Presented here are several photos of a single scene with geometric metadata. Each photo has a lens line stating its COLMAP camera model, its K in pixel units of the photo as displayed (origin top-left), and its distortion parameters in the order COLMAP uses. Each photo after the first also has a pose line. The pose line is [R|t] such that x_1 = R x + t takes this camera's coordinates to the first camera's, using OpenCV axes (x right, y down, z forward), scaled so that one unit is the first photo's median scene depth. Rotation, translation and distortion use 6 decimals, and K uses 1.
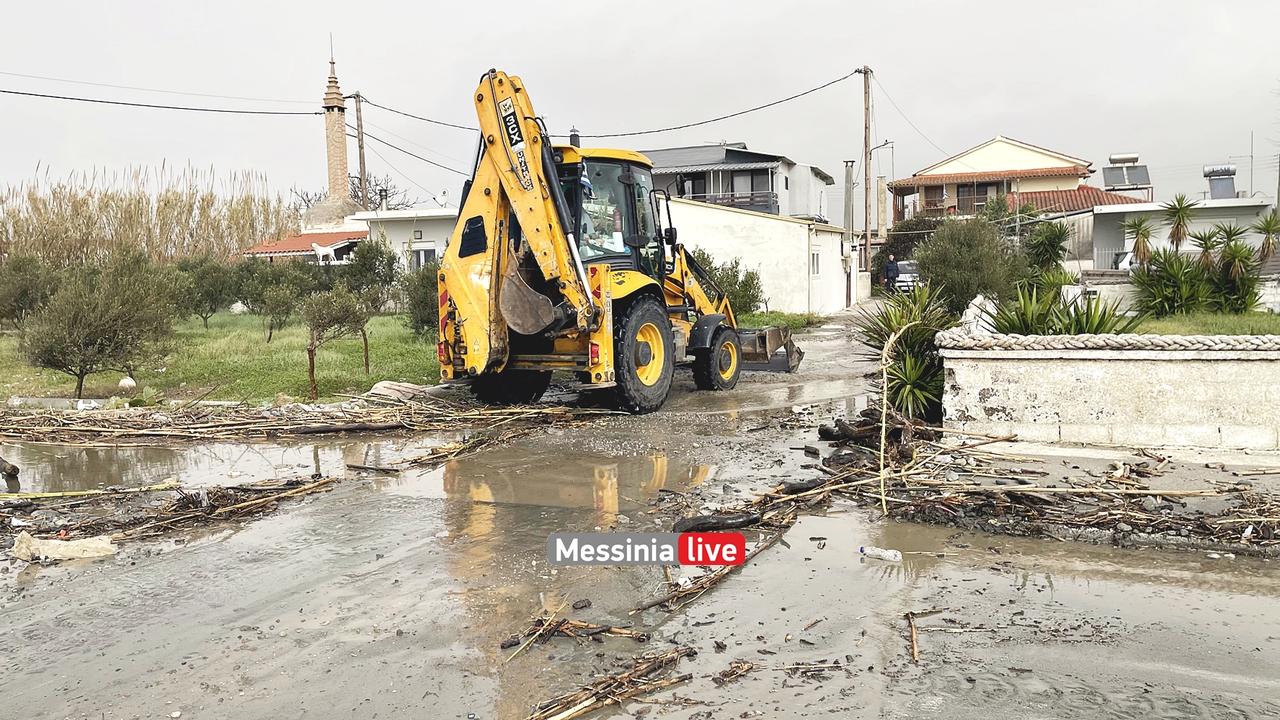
lens RADIAL K [[973.3, 0, 643.5], [0, 973.3, 343.9], [0, 0, 1]] dist [0.083804, -0.092626]
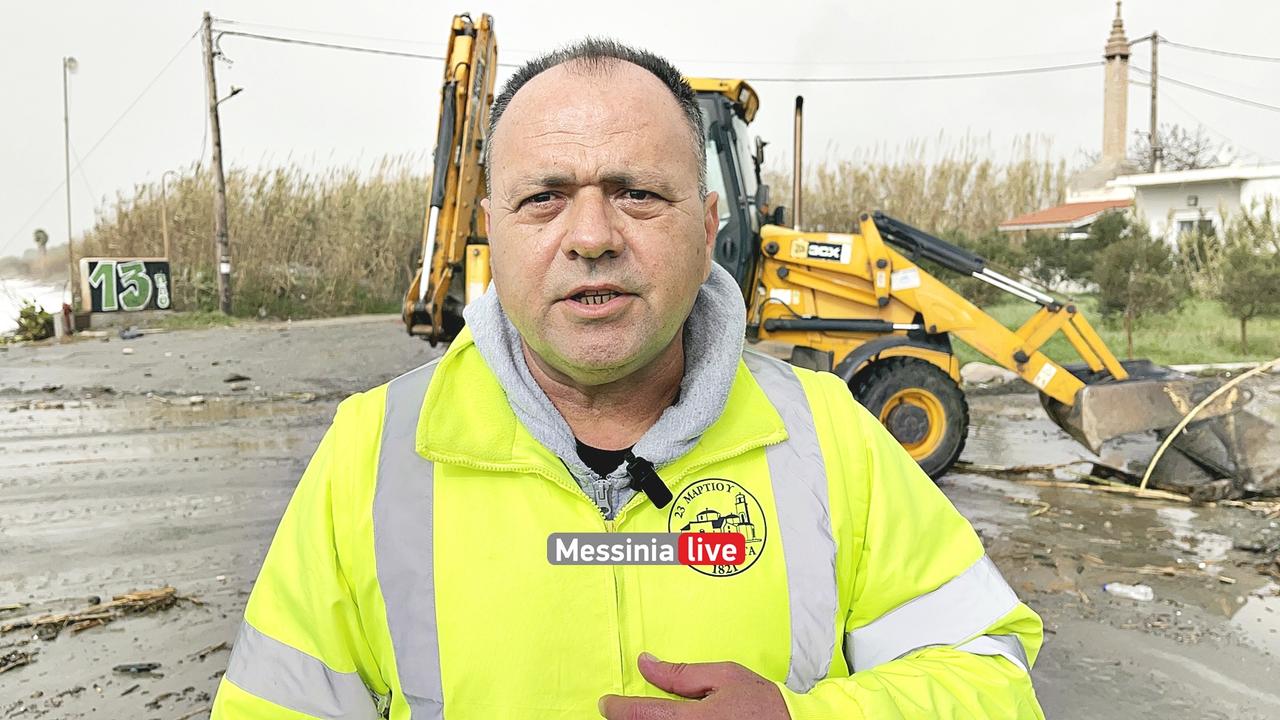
lens RADIAL K [[1138.2, 0, 651.5], [0, 1138.2, 360.3], [0, 0, 1]] dist [0.031059, 0.002387]
pose [[0.737594, 0.076738, -0.670870, 0.340225], [-0.056088, 0.997051, 0.052381, -0.009699], [0.672911, -0.001008, 0.739723, -0.100695]]
